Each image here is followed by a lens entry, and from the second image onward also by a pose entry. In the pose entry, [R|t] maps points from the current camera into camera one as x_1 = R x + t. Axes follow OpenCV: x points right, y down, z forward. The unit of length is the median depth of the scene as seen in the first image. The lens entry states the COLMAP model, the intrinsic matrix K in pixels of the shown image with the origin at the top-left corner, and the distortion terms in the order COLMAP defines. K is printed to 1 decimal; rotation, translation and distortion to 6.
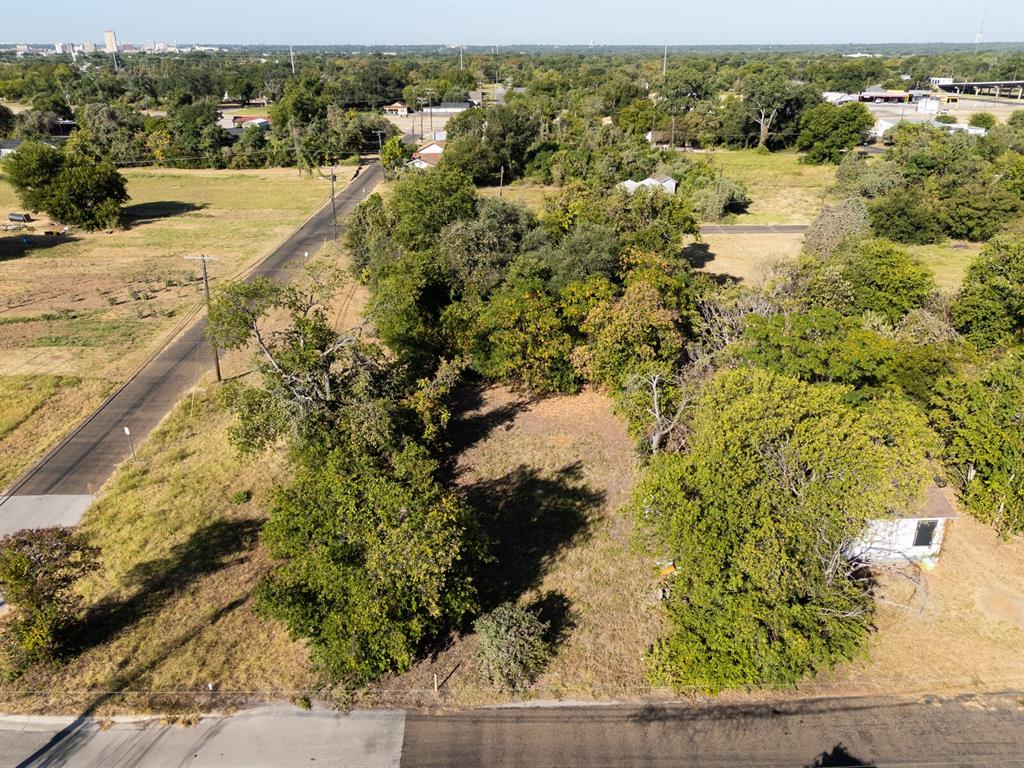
lens RADIAL K [[759.2, 0, 509.3], [0, 759.2, 379.5], [0, 0, 1]] dist [0.047500, -0.036007]
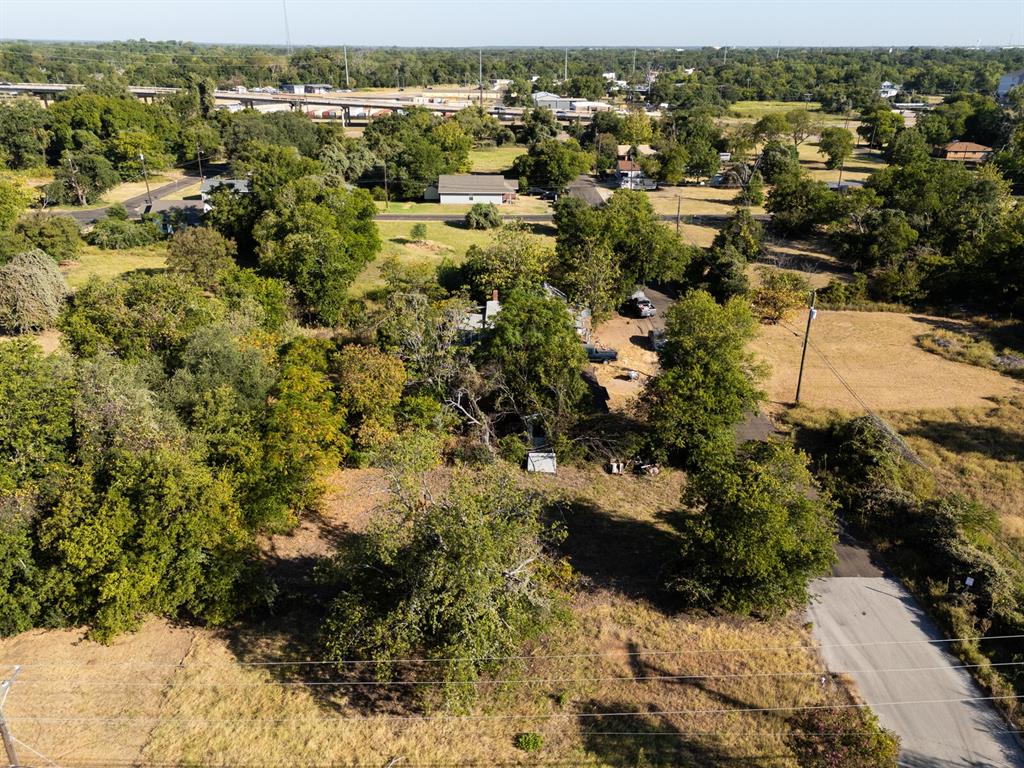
lens RADIAL K [[759.2, 0, 523.2], [0, 759.2, 392.3], [0, 0, 1]] dist [0.047500, -0.036007]
pose [[-0.024517, -0.407400, 0.912921, -0.836947], [0.380891, 0.840509, 0.385314, -0.404502], [-0.924295, 0.357170, 0.134568, 0.717114]]
